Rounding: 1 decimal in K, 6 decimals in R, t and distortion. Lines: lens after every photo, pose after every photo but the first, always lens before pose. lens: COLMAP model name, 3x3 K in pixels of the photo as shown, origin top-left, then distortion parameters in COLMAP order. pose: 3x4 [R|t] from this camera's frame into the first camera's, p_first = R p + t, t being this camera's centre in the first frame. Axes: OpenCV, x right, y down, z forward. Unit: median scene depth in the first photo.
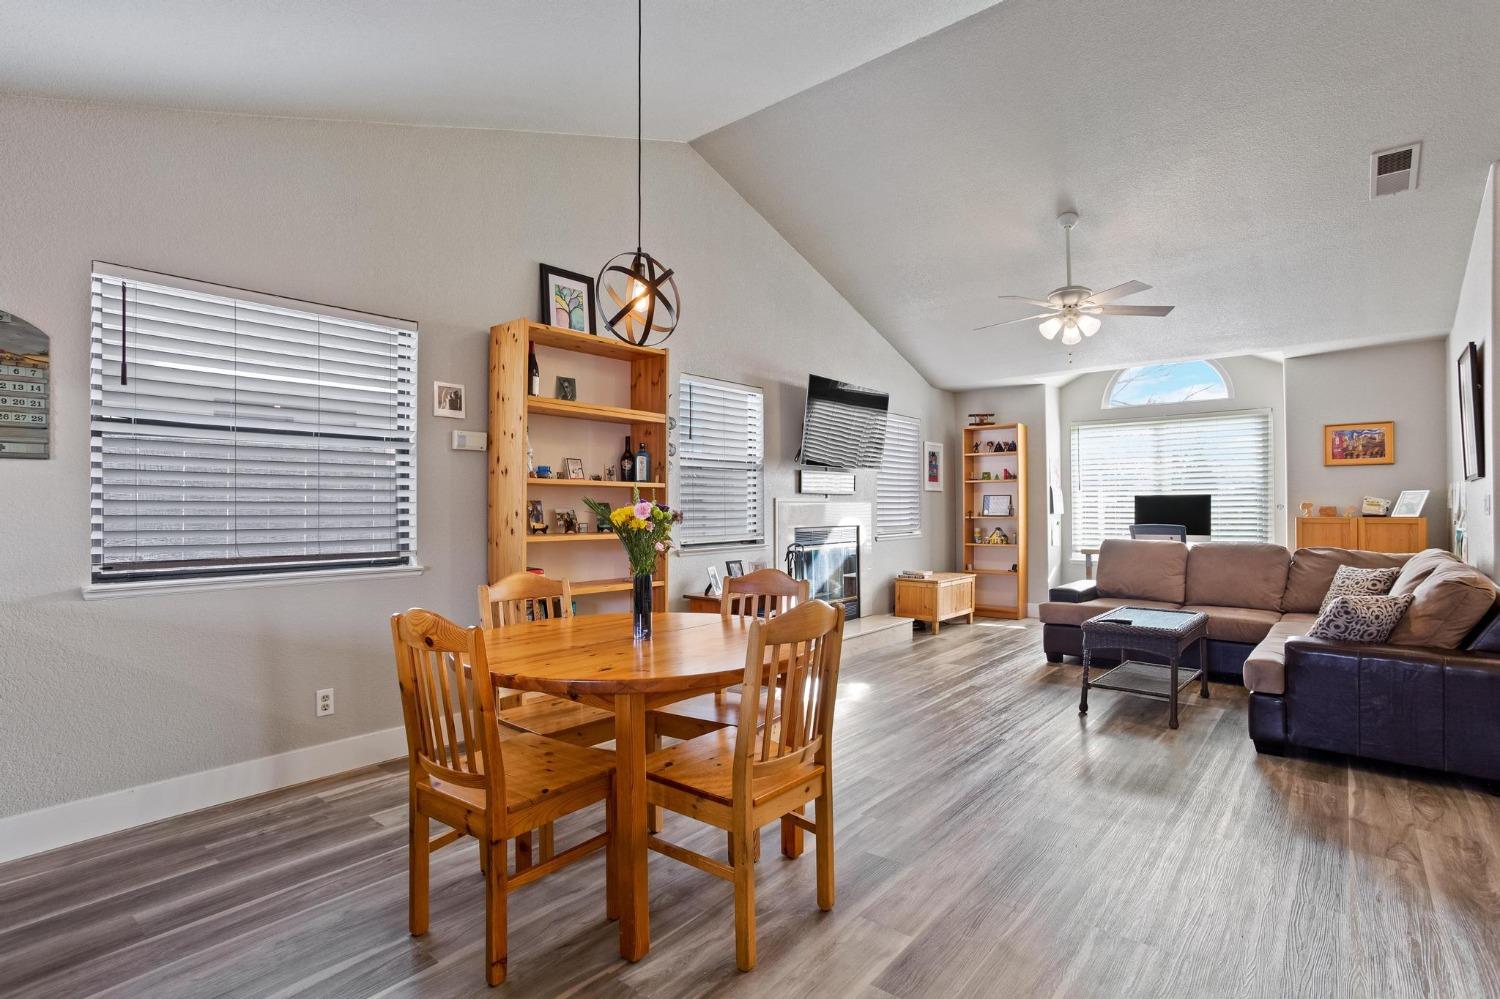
lens RADIAL K [[727.3, 0, 772.5], [0, 727.3, 491.5], [0, 0, 1]] dist [-0.000152, 0.020578]
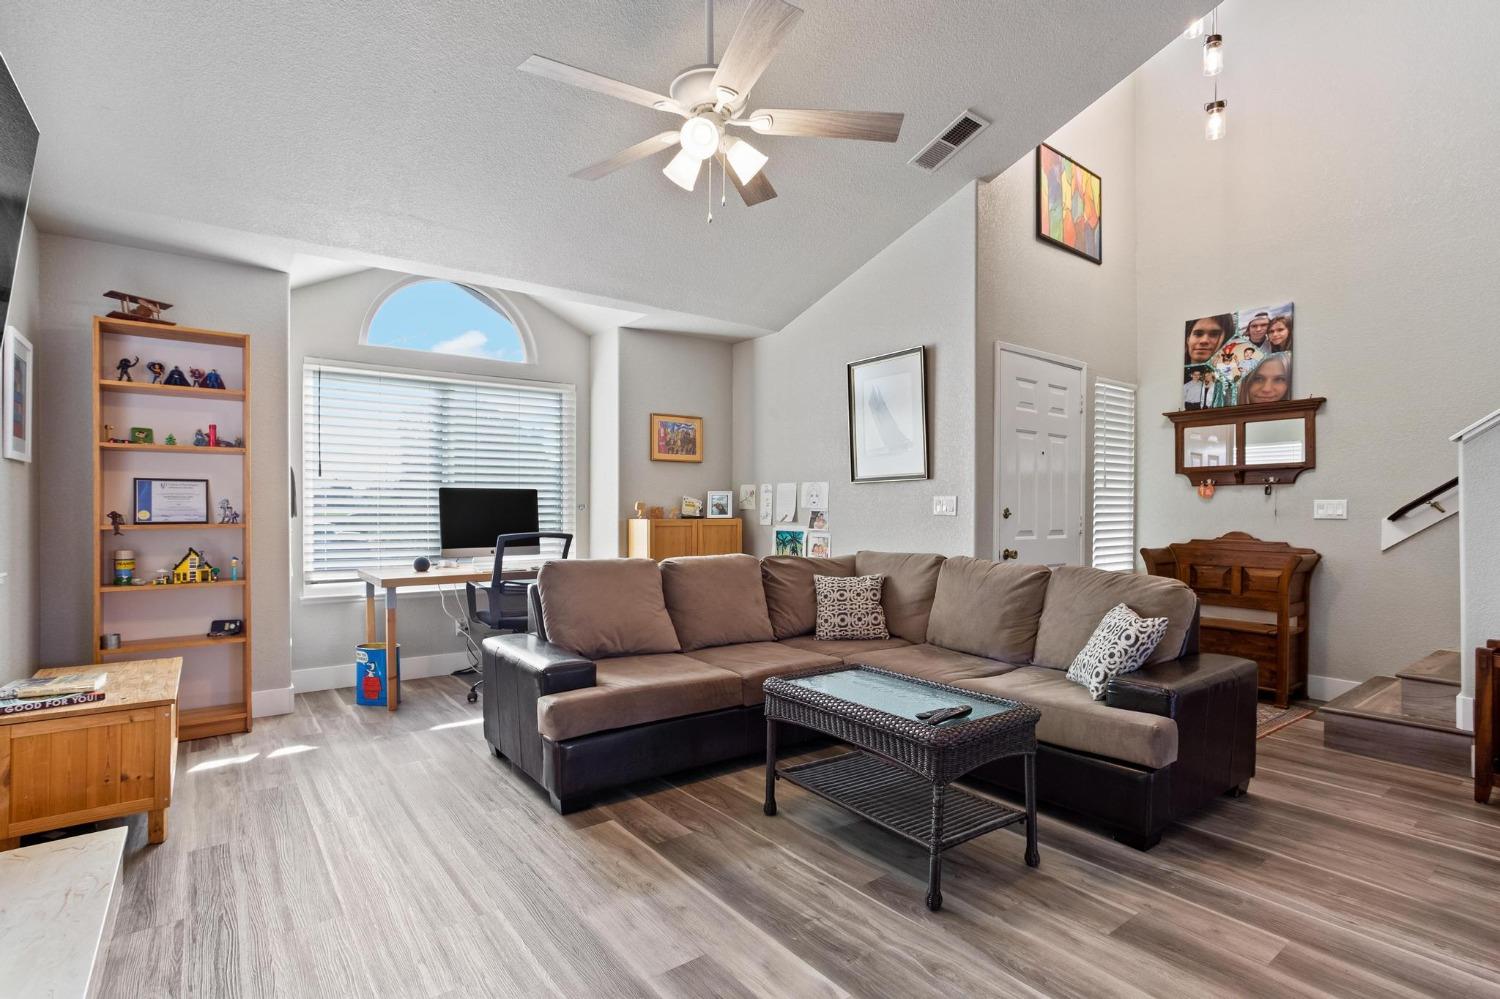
lens RADIAL K [[745.0, 0, 743.4], [0, 745.0, 521.5], [0, 0, 1]] dist [-0.038861, 0.025319]
pose [[0.259666, -0.013501, 0.965604, -0.070639], [-0.025678, 0.999452, 0.020879, 0.016744], [-0.965357, -0.030217, 0.259177, 0.668660]]
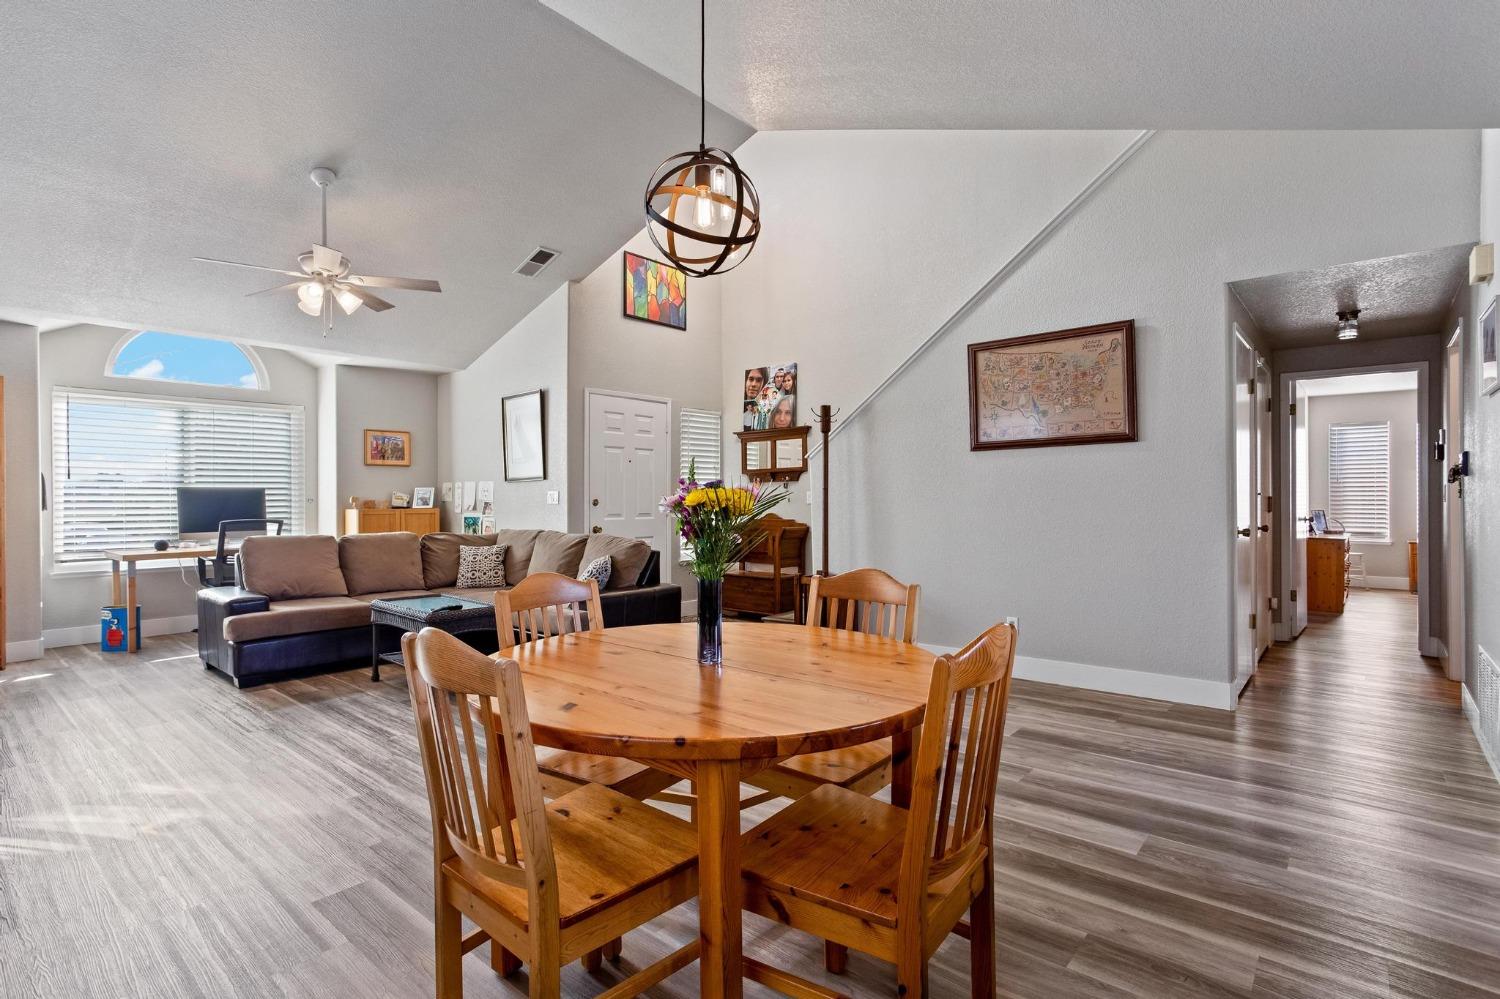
lens RADIAL K [[759.4, 0, 723.5], [0, 759.4, 503.2], [0, 0, 1]] dist [-0.001244, 0.024525]
pose [[0.086488, -0.003388, 0.996247, -0.385663], [-0.016849, 0.999846, 0.004863, 0.010287], [-0.996110, -0.017207, 0.086418, 0.339543]]
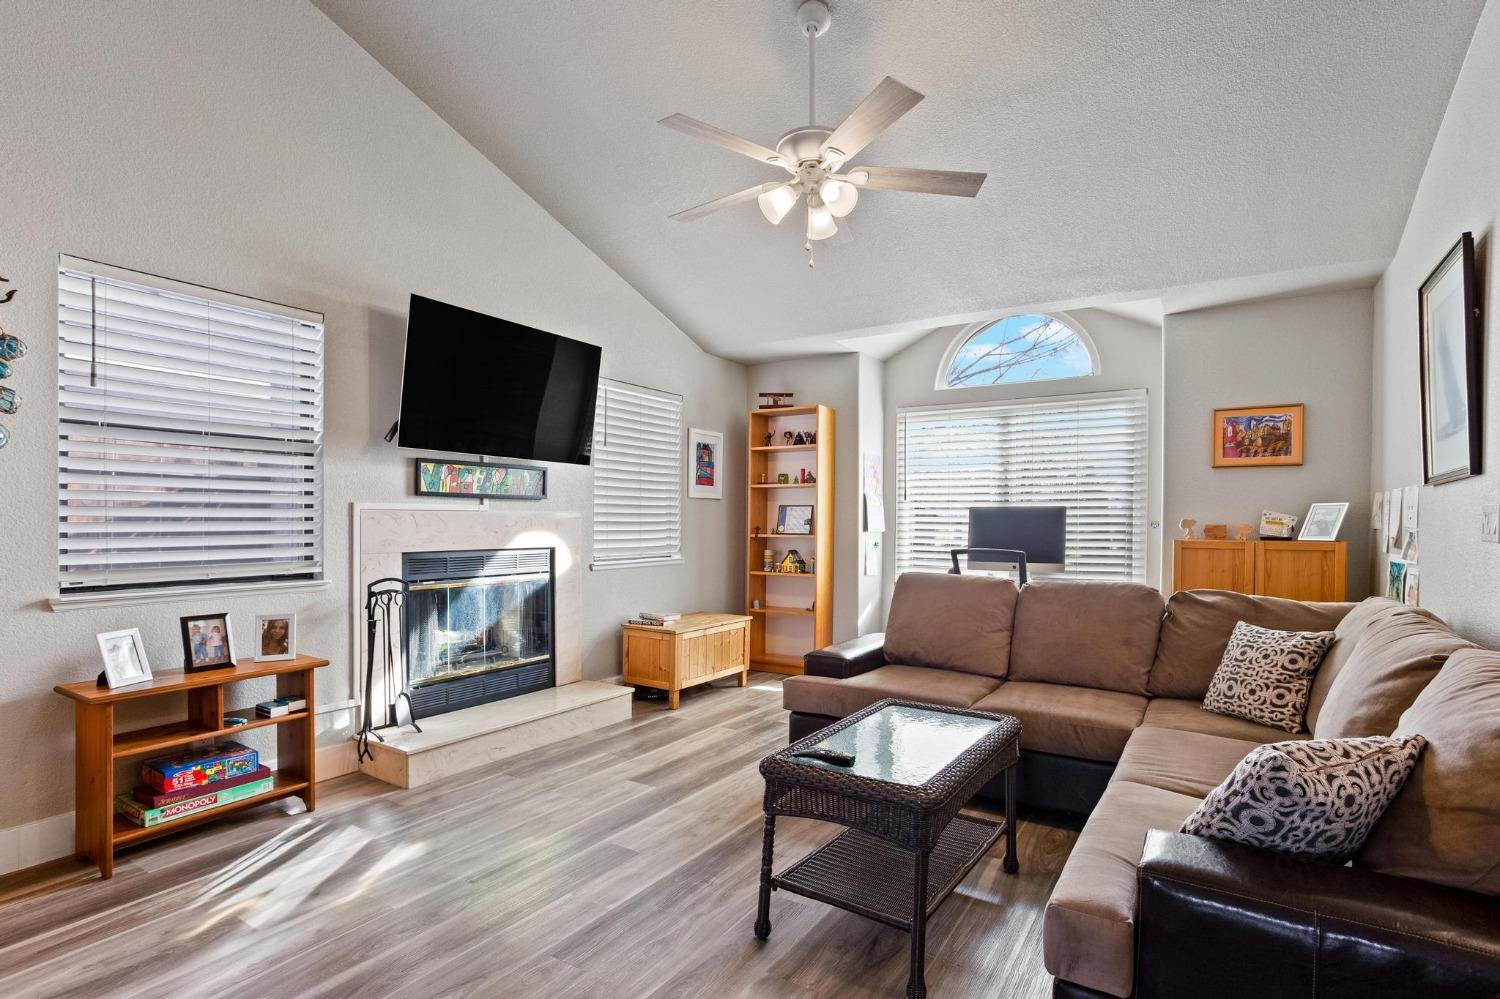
lens RADIAL K [[745.0, 0, 743.4], [0, 745.0, 521.5], [0, 0, 1]] dist [-0.038861, 0.025319]
pose [[0.995701, 0.009692, 0.092113, 0.242344], [-0.011766, 0.999689, 0.022003, 0.007206], [-0.091871, -0.022992, 0.995505, 0.338329]]
